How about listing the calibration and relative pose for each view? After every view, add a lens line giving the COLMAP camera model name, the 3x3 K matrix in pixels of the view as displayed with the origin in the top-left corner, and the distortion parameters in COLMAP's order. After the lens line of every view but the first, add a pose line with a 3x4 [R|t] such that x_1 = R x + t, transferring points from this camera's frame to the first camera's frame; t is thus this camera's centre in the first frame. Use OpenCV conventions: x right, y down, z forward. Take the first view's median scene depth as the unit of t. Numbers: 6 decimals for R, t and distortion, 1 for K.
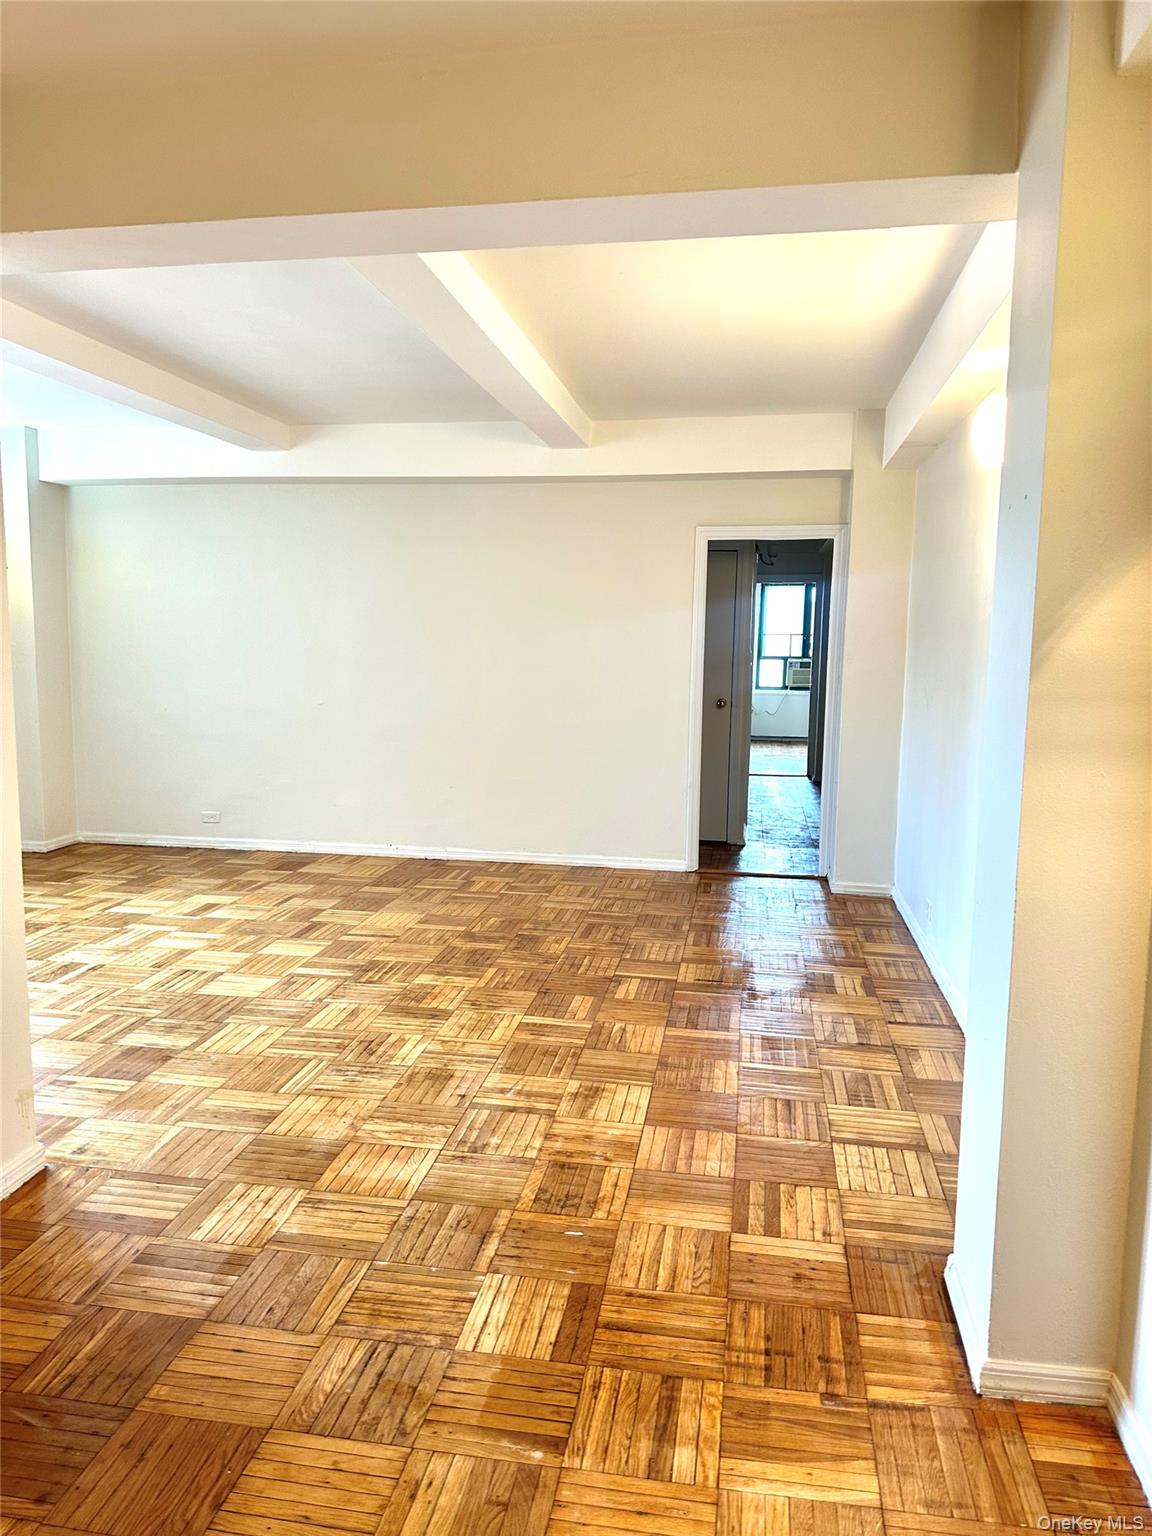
lens RADIAL K [[1113.1, 0, 570.0], [0, 1113.1, 776.2], [0, 0, 1]] dist [0.110492, -0.121746]
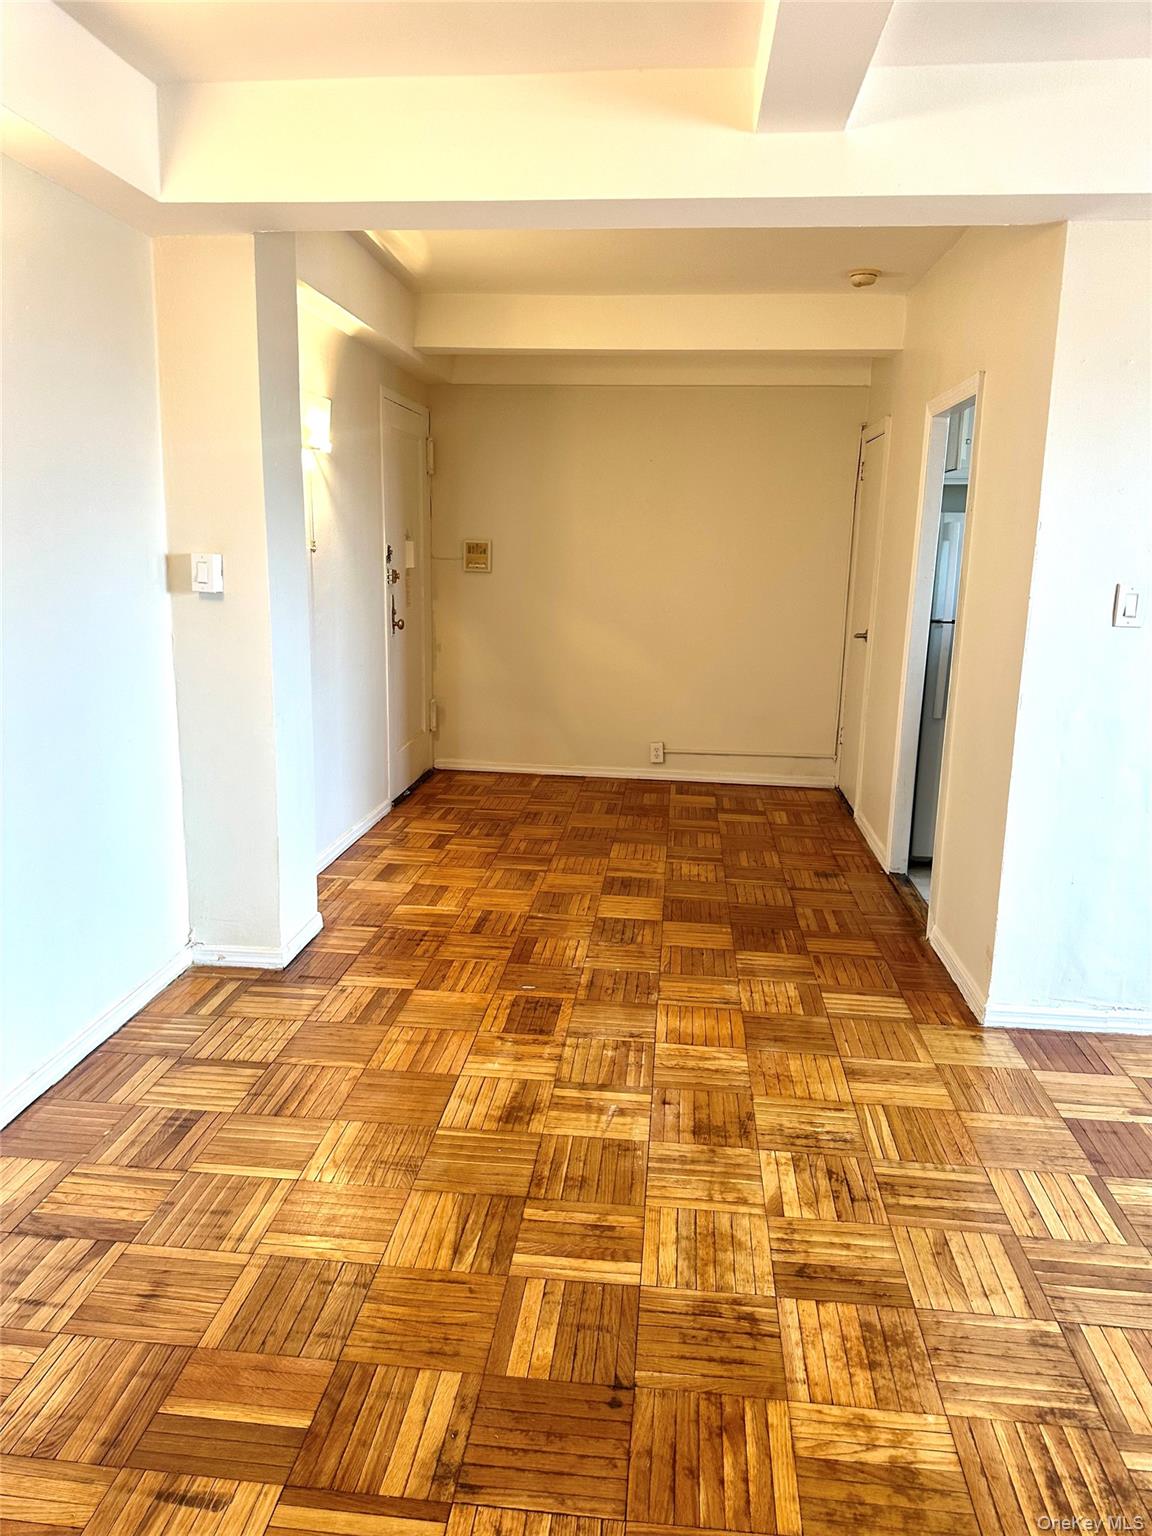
lens RADIAL K [[1113.1, 0, 575.7], [0, 1113.1, 765.2], [0, 0, 1]] dist [0.110492, -0.121746]
pose [[-0.997068, -0.018571, -0.074235, 0.042206], [-0.041316, 0.947201, 0.317969, -0.235963], [0.064410, 0.320103, -0.945191, 1.773430]]
